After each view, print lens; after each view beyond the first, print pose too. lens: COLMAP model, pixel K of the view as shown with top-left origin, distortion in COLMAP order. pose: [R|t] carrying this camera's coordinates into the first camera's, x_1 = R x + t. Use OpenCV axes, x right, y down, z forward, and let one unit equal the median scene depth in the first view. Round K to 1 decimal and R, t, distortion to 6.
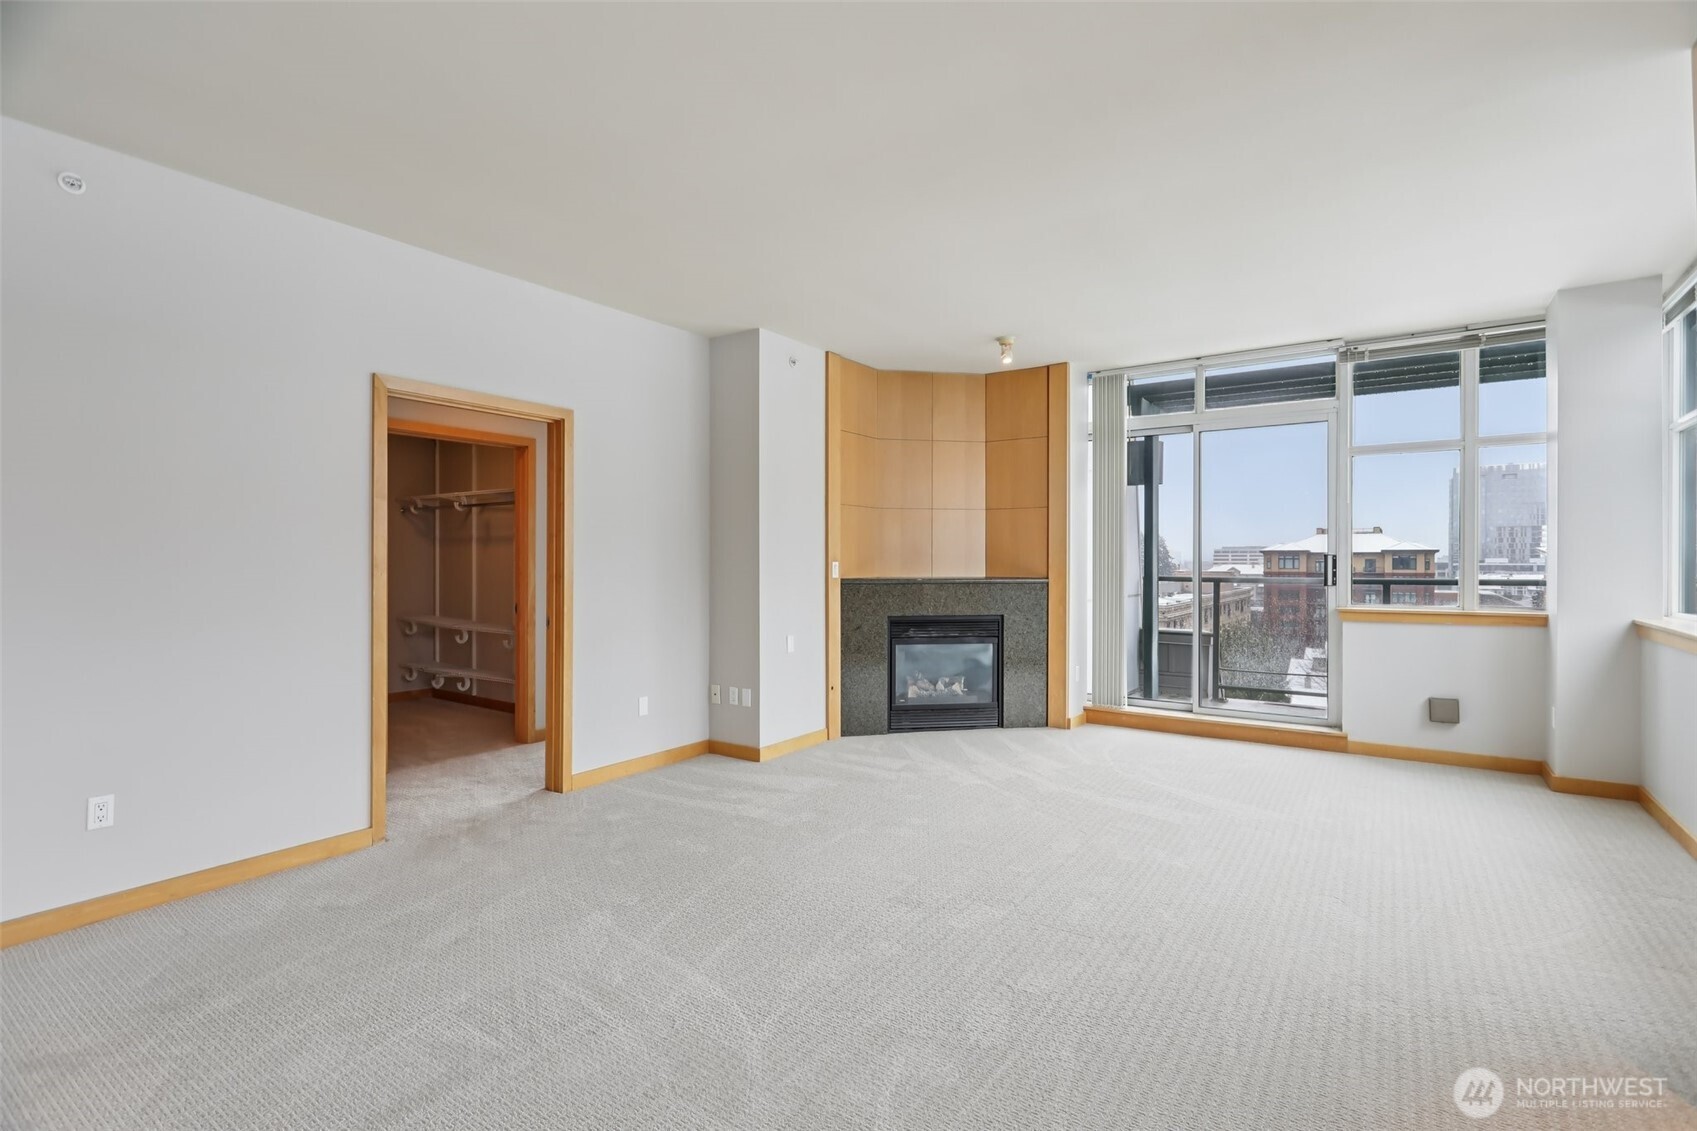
lens RADIAL K [[792.9, 0, 856.4], [0, 792.9, 556.5], [0, 0, 1]] dist [-0.001270, 0.001255]
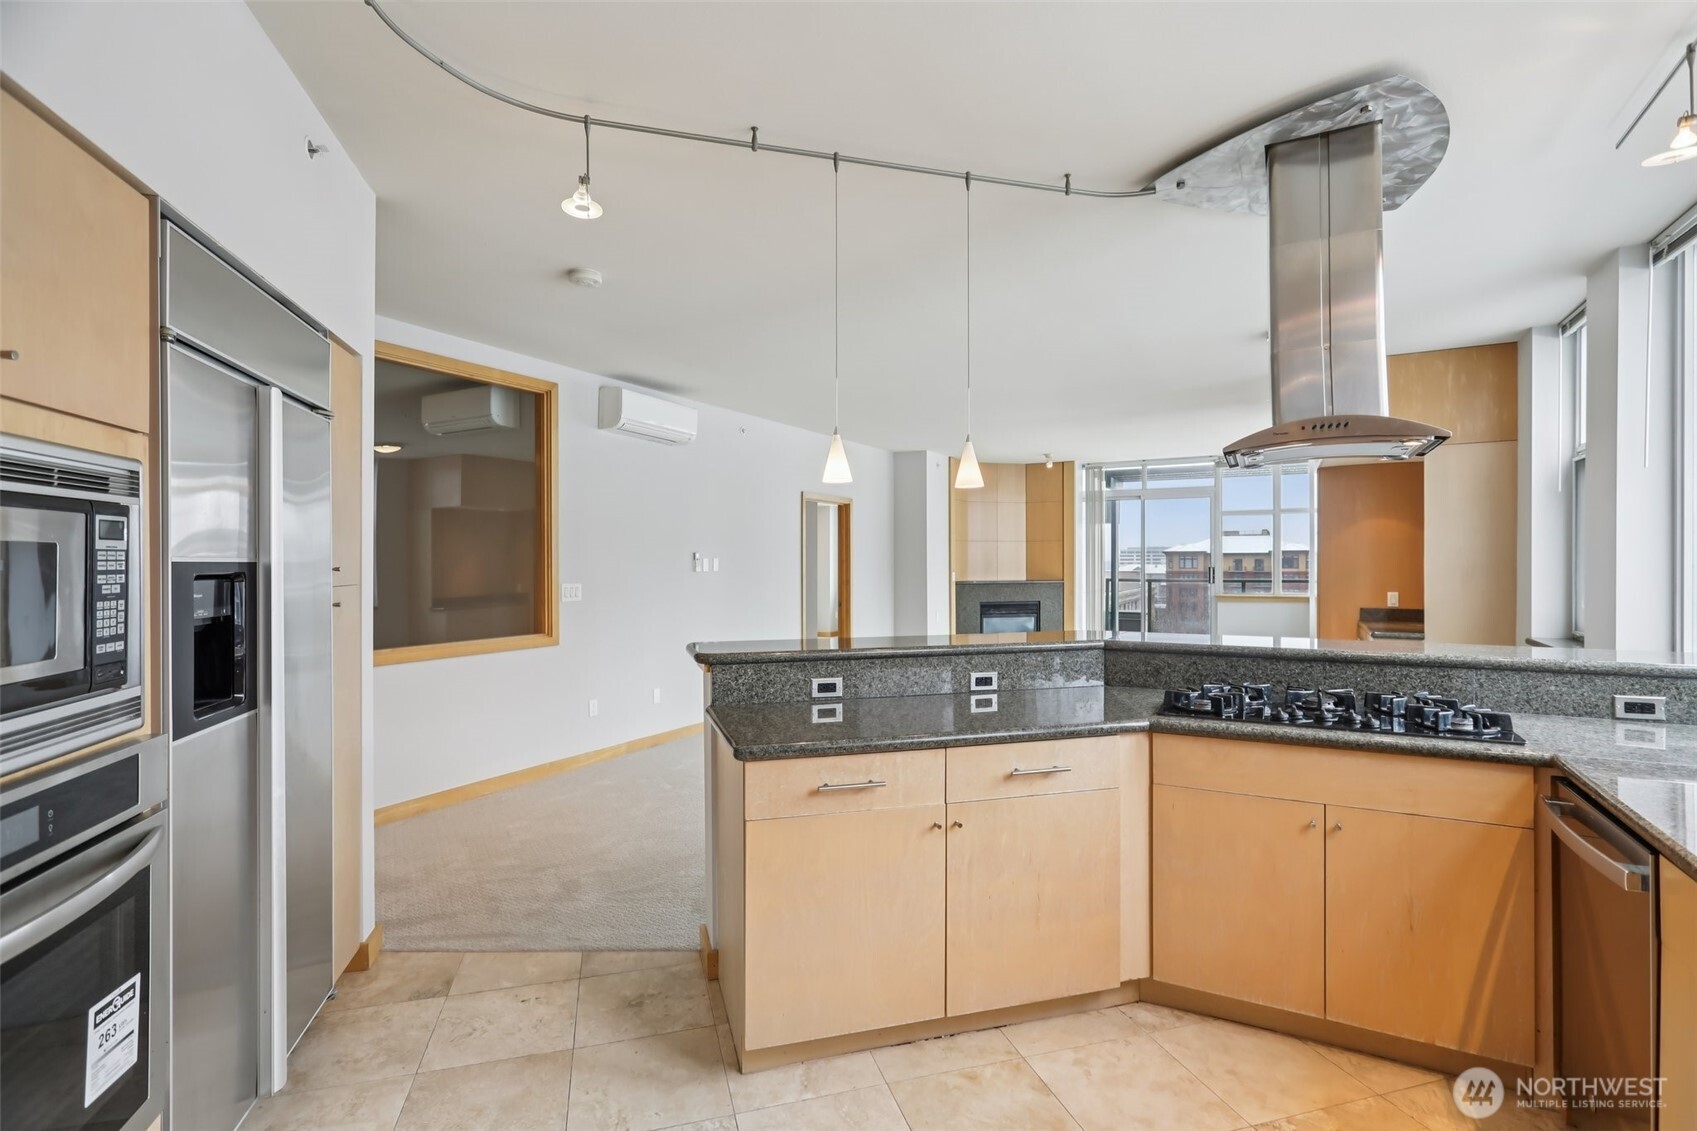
lens RADIAL K [[792.9, 0, 862.7], [0, 792.9, 557.6], [0, 0, 1]] dist [-0.001270, 0.001255]
pose [[0.993929, -0.005193, 0.109903, -0.391297], [0.005233, 0.999986, -0.000076, -0.024735], [-0.109901, 0.000650, 0.993942, -0.704008]]
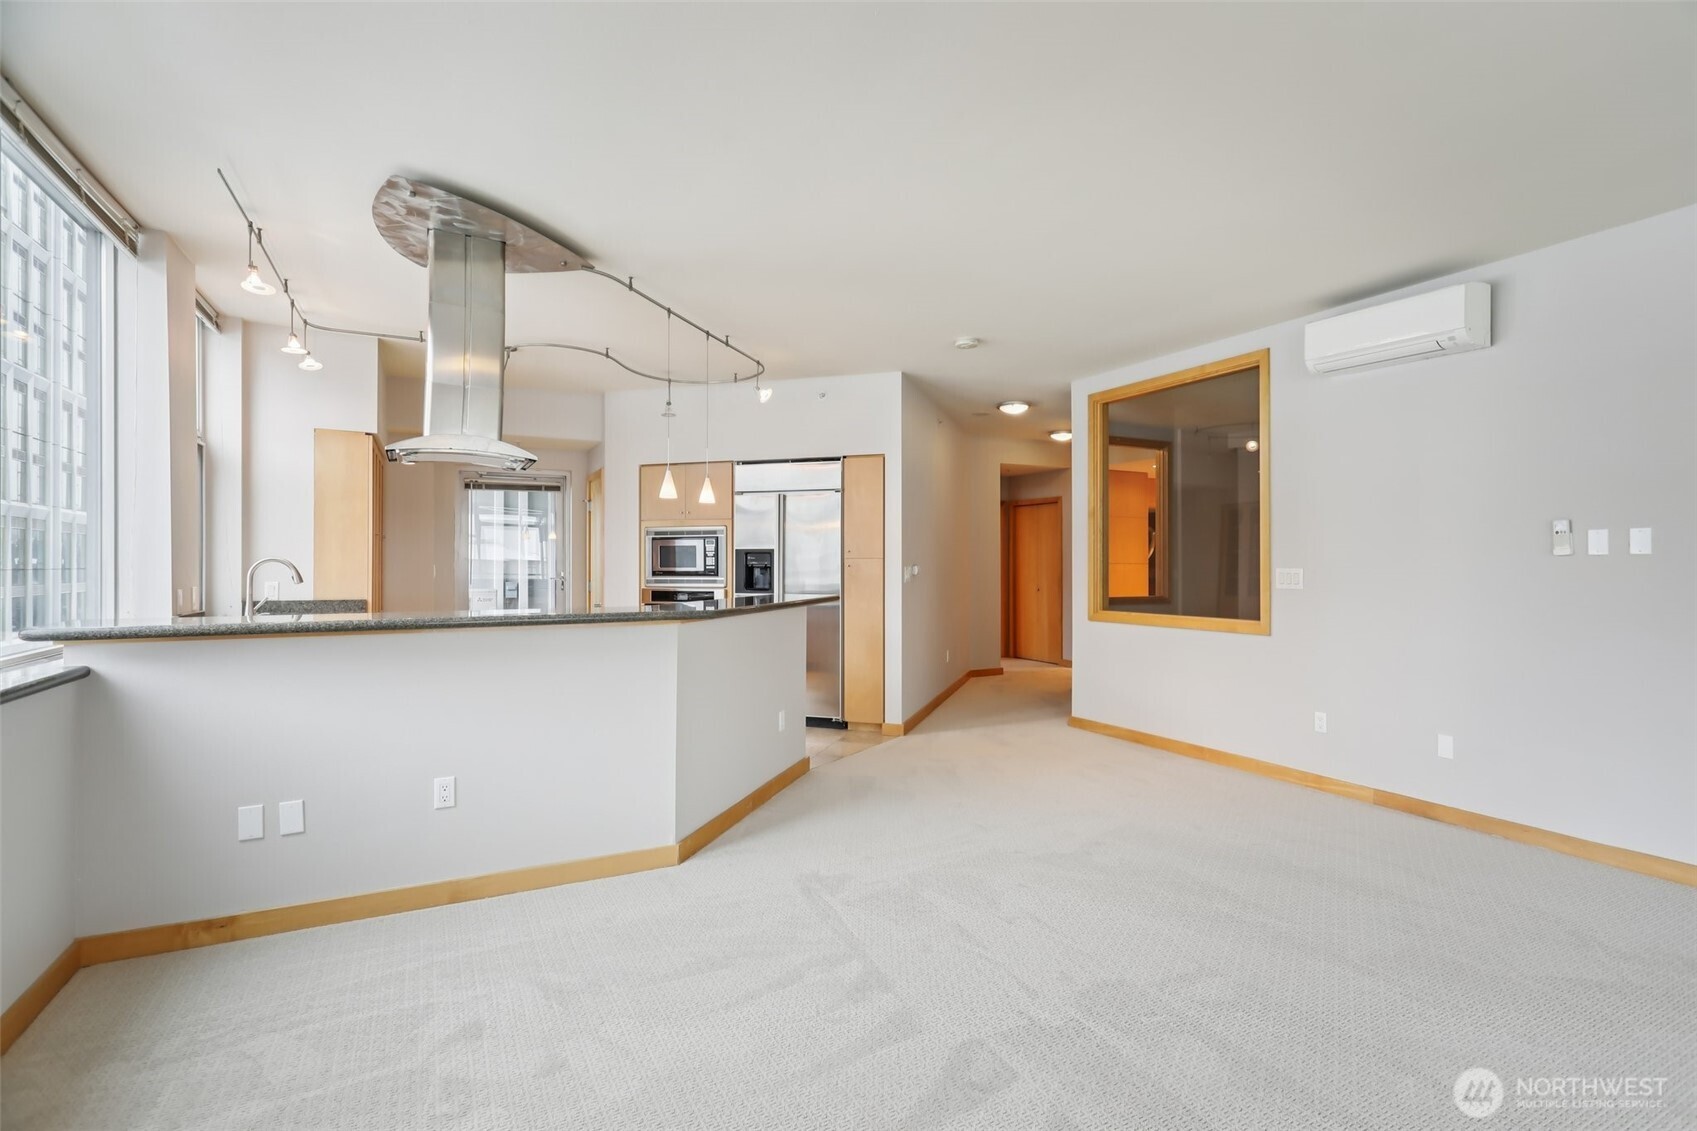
lens RADIAL K [[792.9, 0, 854.3], [0, 792.9, 556.2], [0, 0, 1]] dist [-0.001270, 0.001255]
pose [[-0.469865, -0.018837, -0.882537, 0.591204], [-0.000670, 0.999780, -0.020982, 0.022599], [0.882738, -0.009267, -0.469774, 0.665130]]
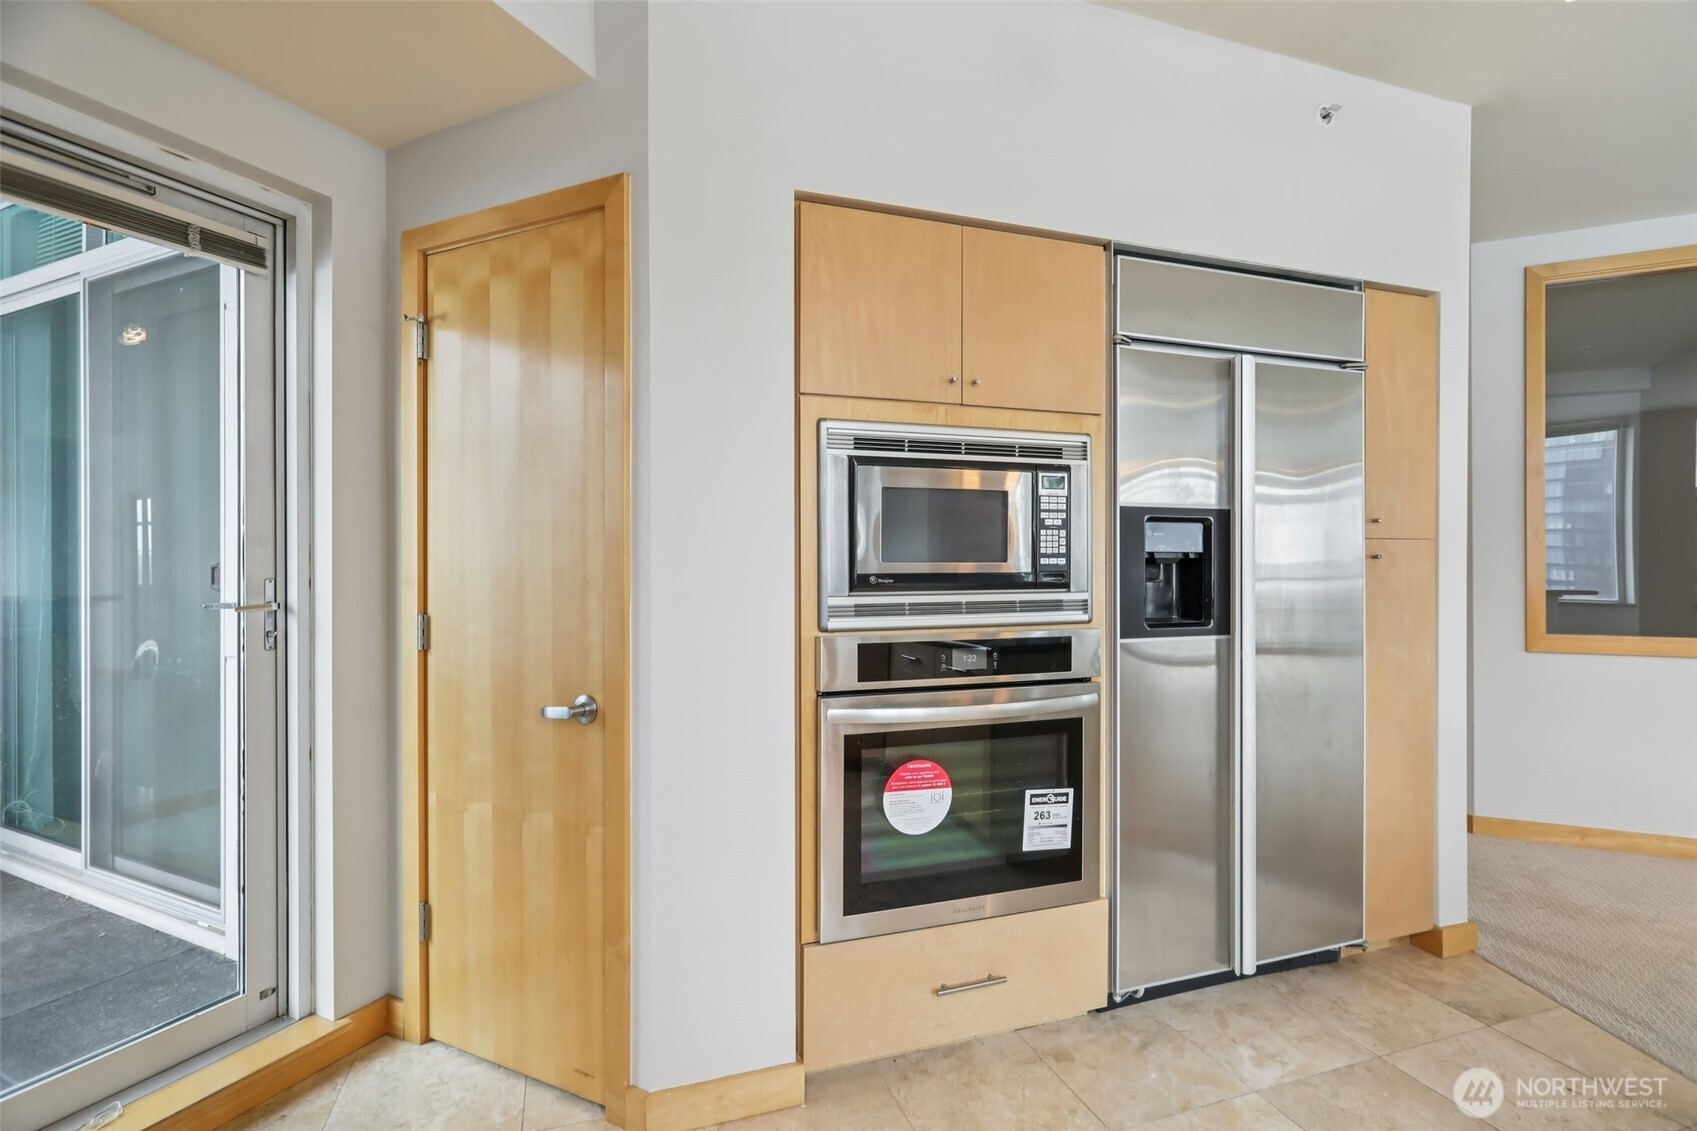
lens RADIAL K [[792.9, 0, 860.6], [0, 792.9, 568.2], [0, 0, 1]] dist [-0.001270, 0.001255]
pose [[0.151251, -0.008414, -0.988460, -0.192936], [0.007403, 0.999945, -0.007379, 0.019024], [0.988468, -0.006201, 0.151305, -0.531220]]
